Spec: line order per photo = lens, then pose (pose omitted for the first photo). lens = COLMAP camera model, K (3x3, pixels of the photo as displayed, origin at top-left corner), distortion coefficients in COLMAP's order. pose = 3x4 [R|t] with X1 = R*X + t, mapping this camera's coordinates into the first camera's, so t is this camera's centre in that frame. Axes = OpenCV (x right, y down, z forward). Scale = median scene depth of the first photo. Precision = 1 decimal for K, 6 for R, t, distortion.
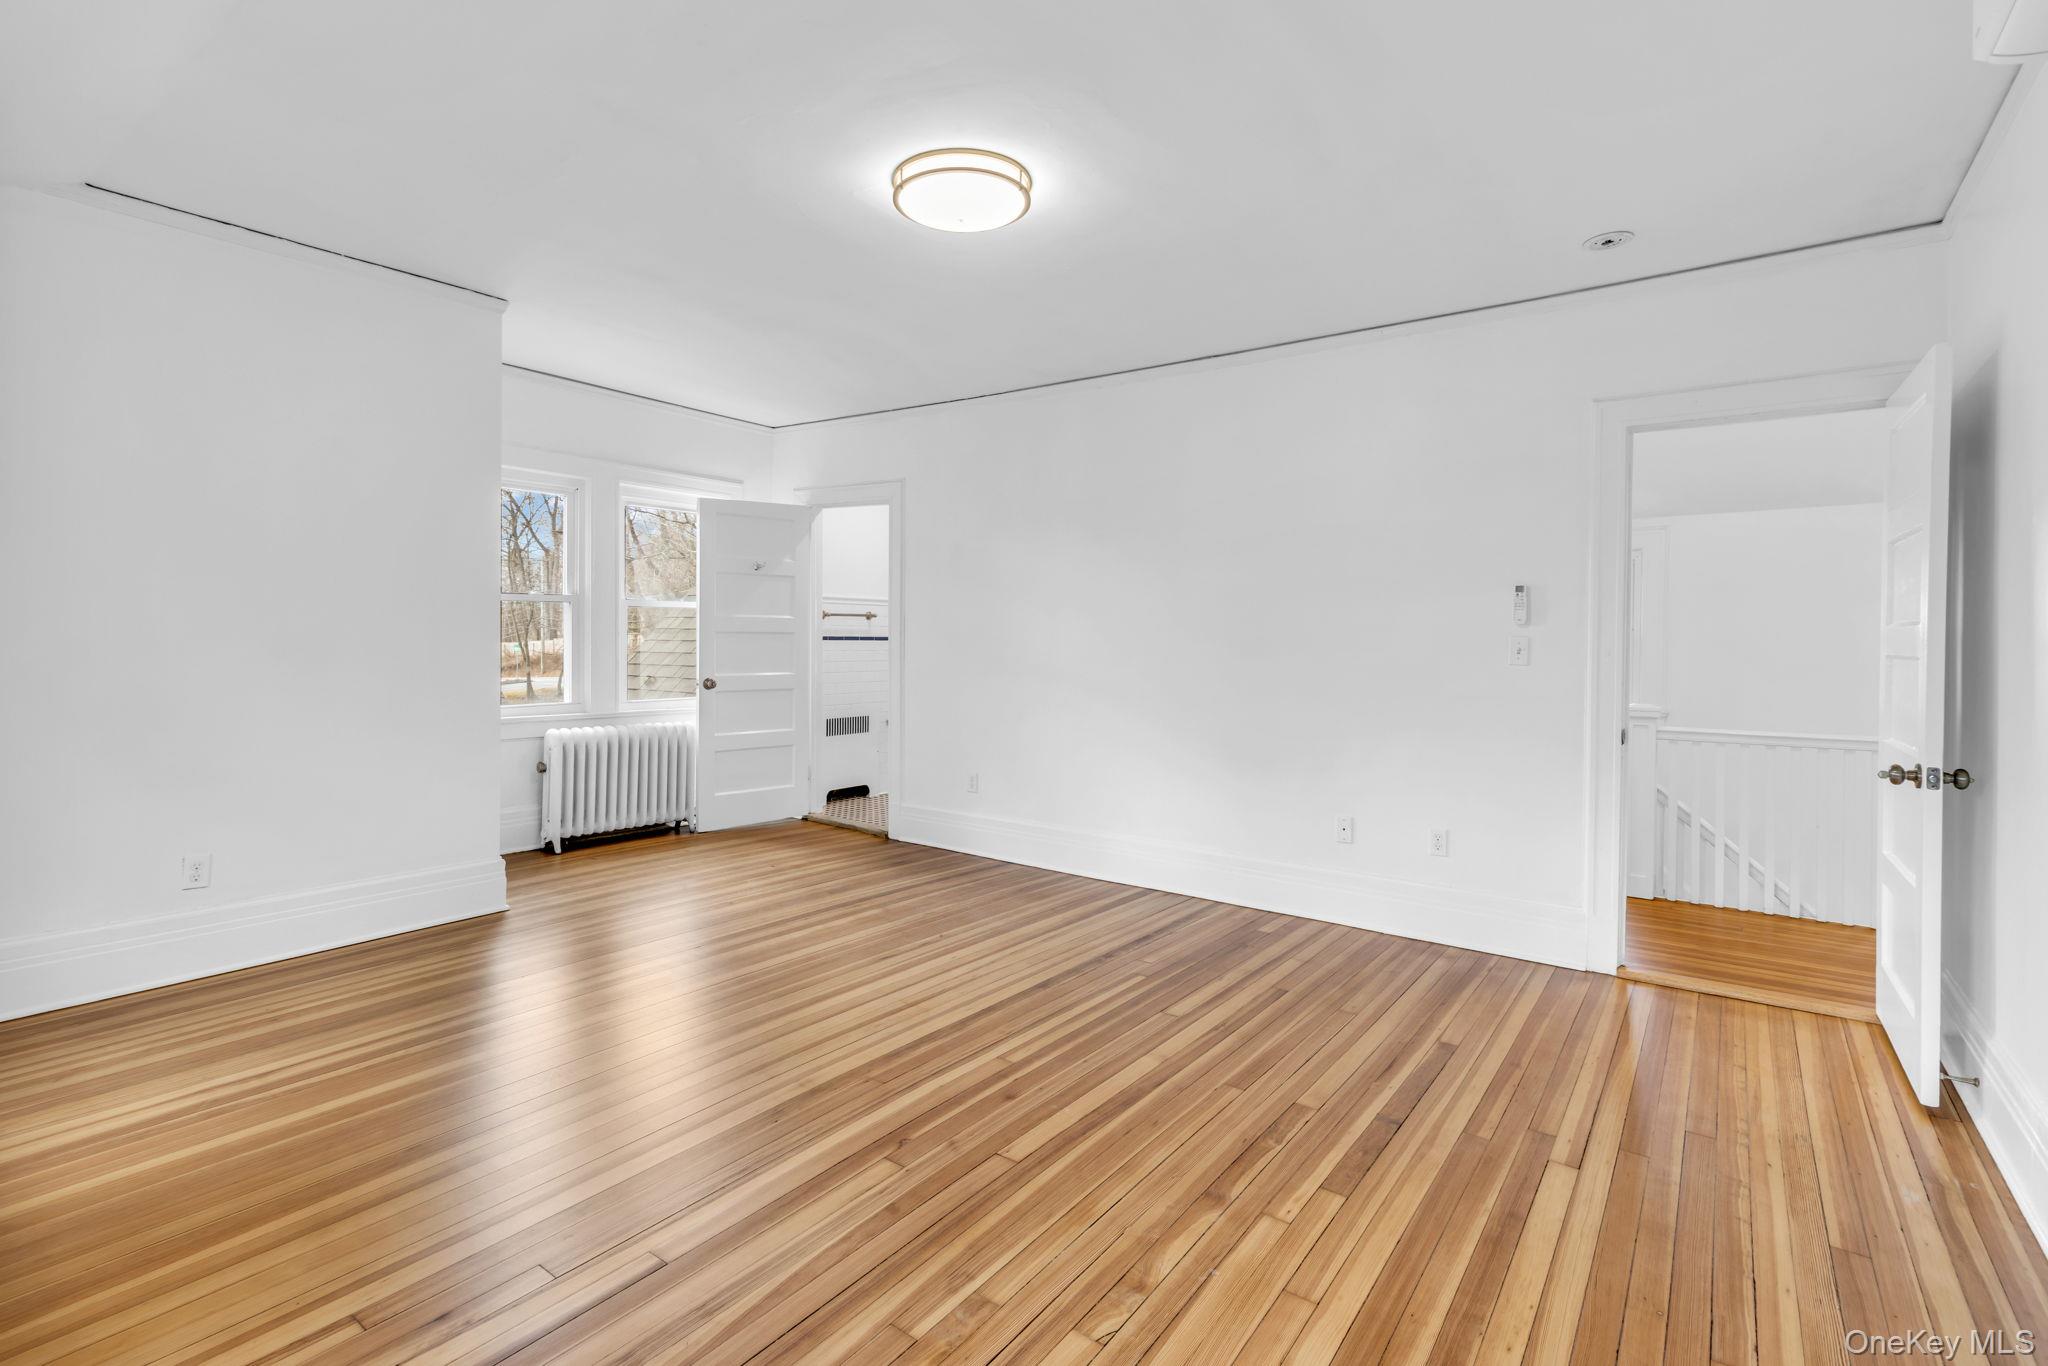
lens RADIAL K [[958.0, 0, 1027.4], [0, 958.0, 638.3], [0, 0, 1]] dist [-0.000677, -0.001323]
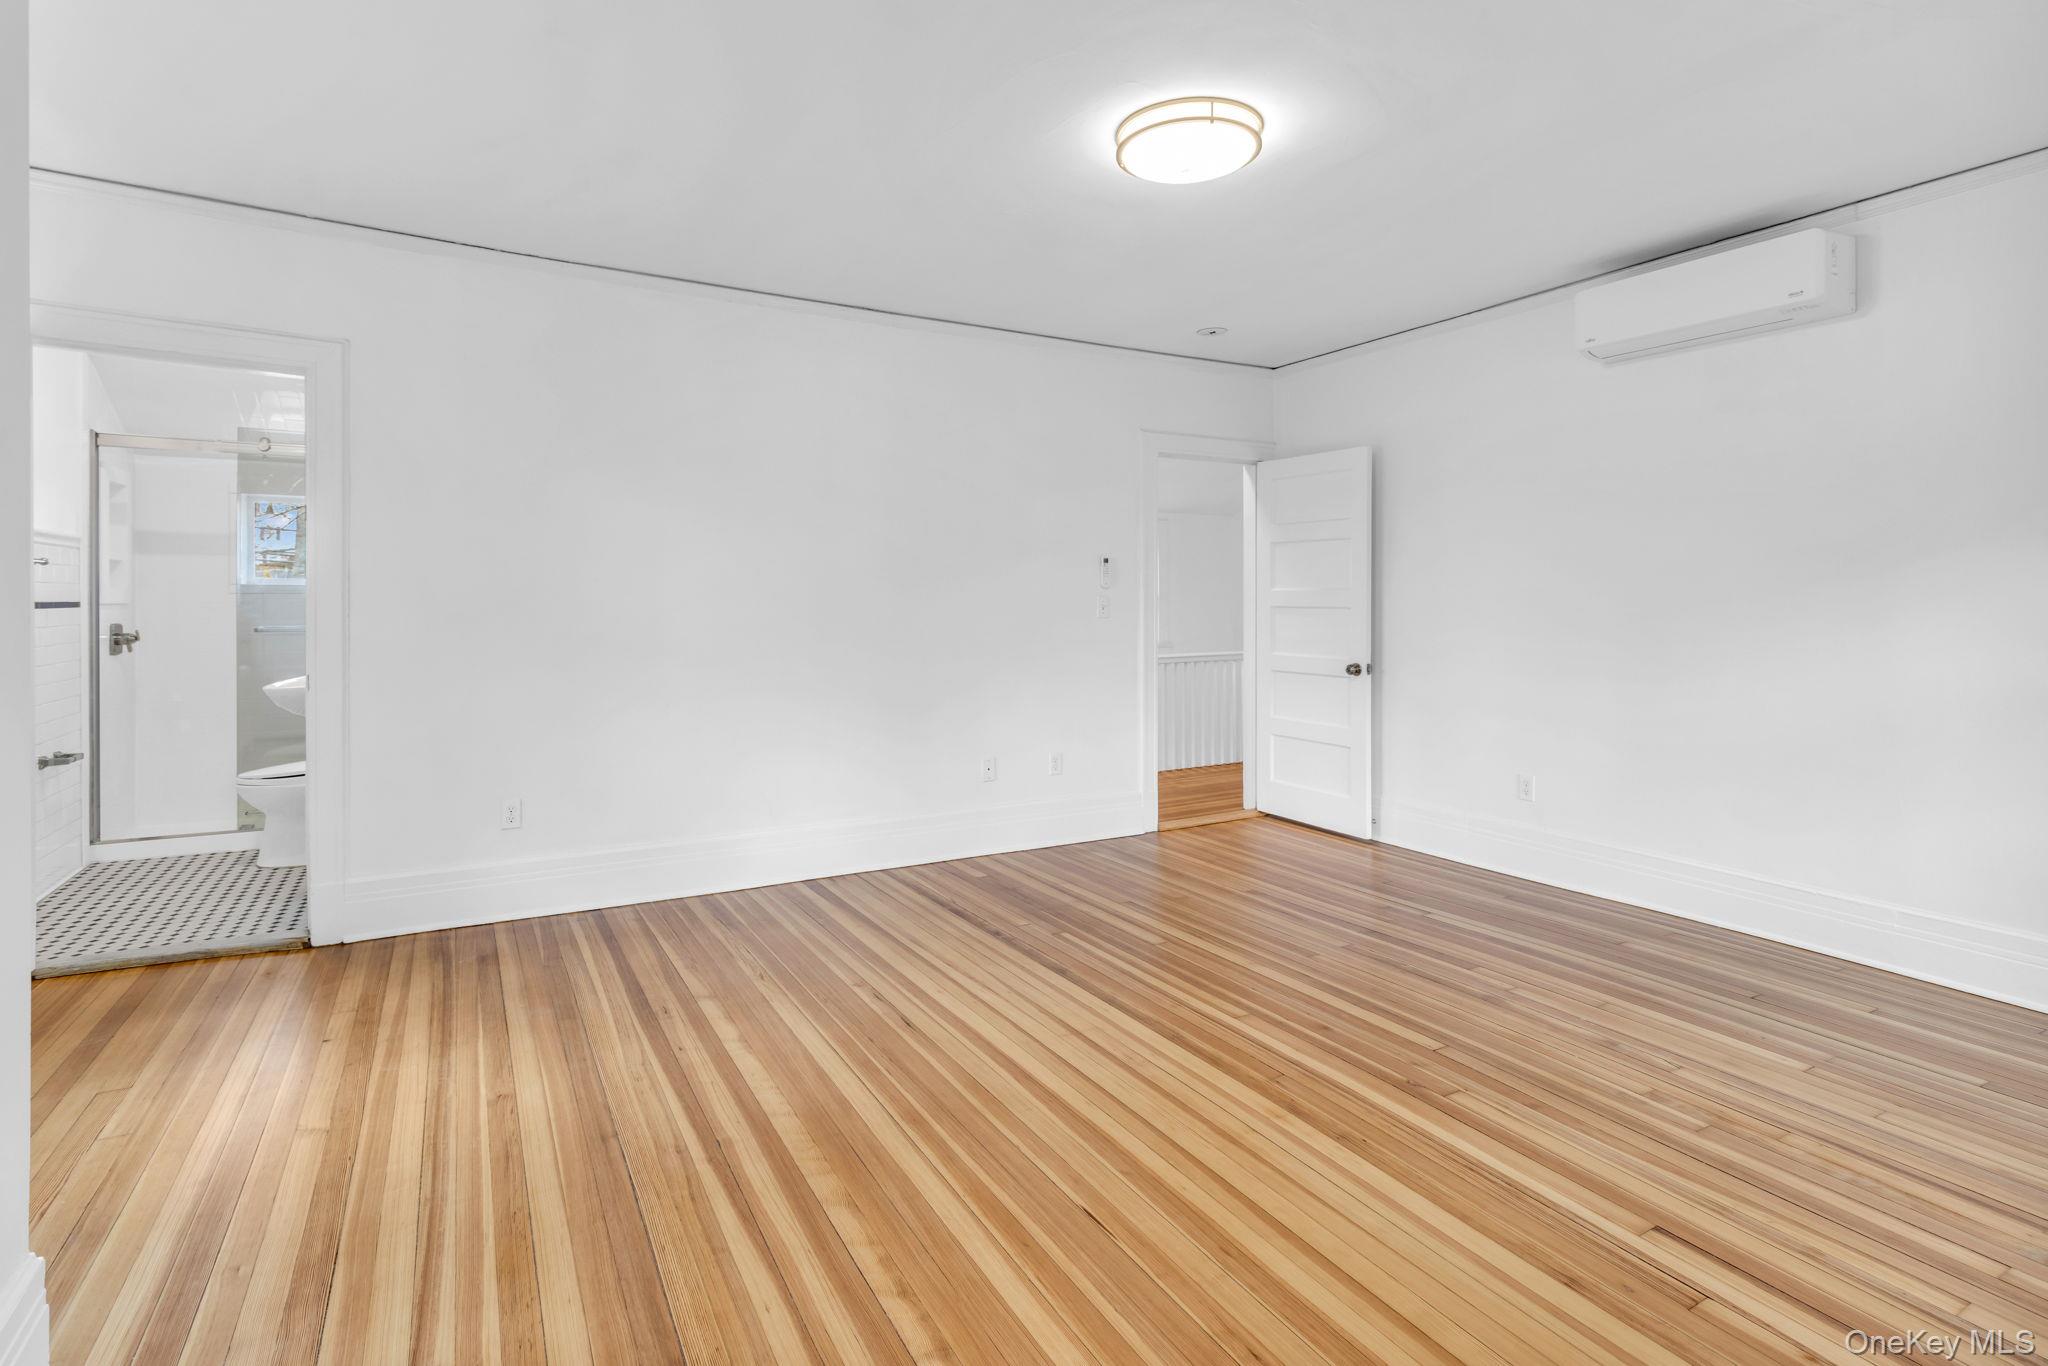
lens RADIAL K [[958.0, 0, 1002.4], [0, 958.0, 596.4], [0, 0, 1]] dist [-0.000677, -0.001323]
pose [[0.431971, -0.007102, 0.901860, -1.006051], [0.006320, 0.999968, 0.004847, -0.012294], [-0.901865, 0.003606, 0.432002, 0.756044]]
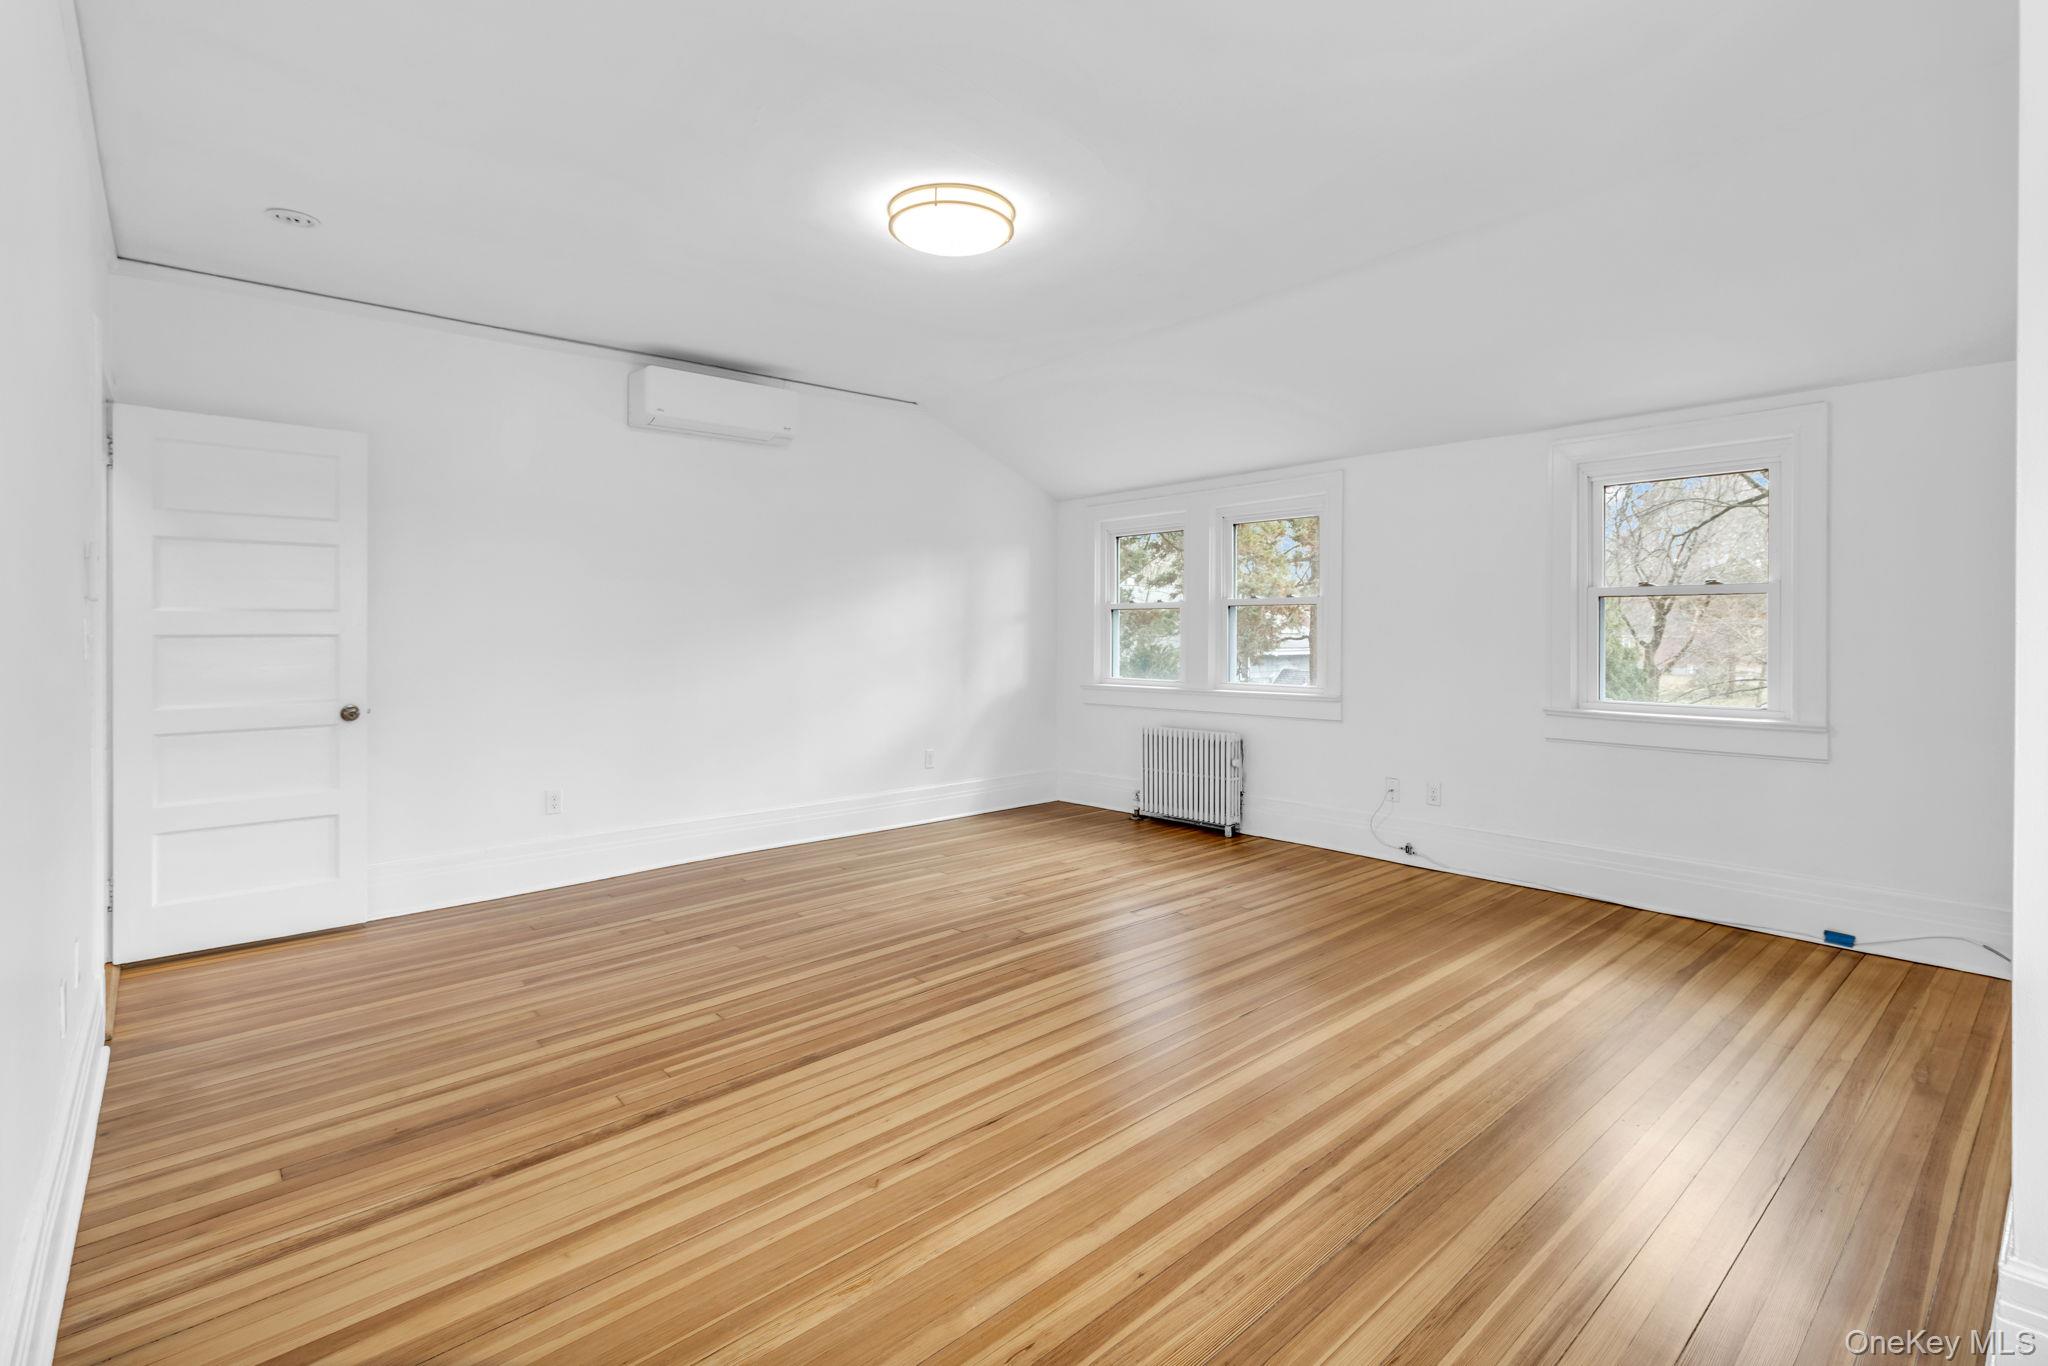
lens RADIAL K [[958.0, 0, 979.7], [0, 958.0, 645.0], [0, 0, 1]] dist [-0.000677, -0.001323]
pose [[-0.965672, -0.013472, 0.259414, -0.383967], [-0.006340, 0.999579, 0.028313, -0.010782], [-0.259686, 0.025696, -0.965351, 2.033880]]
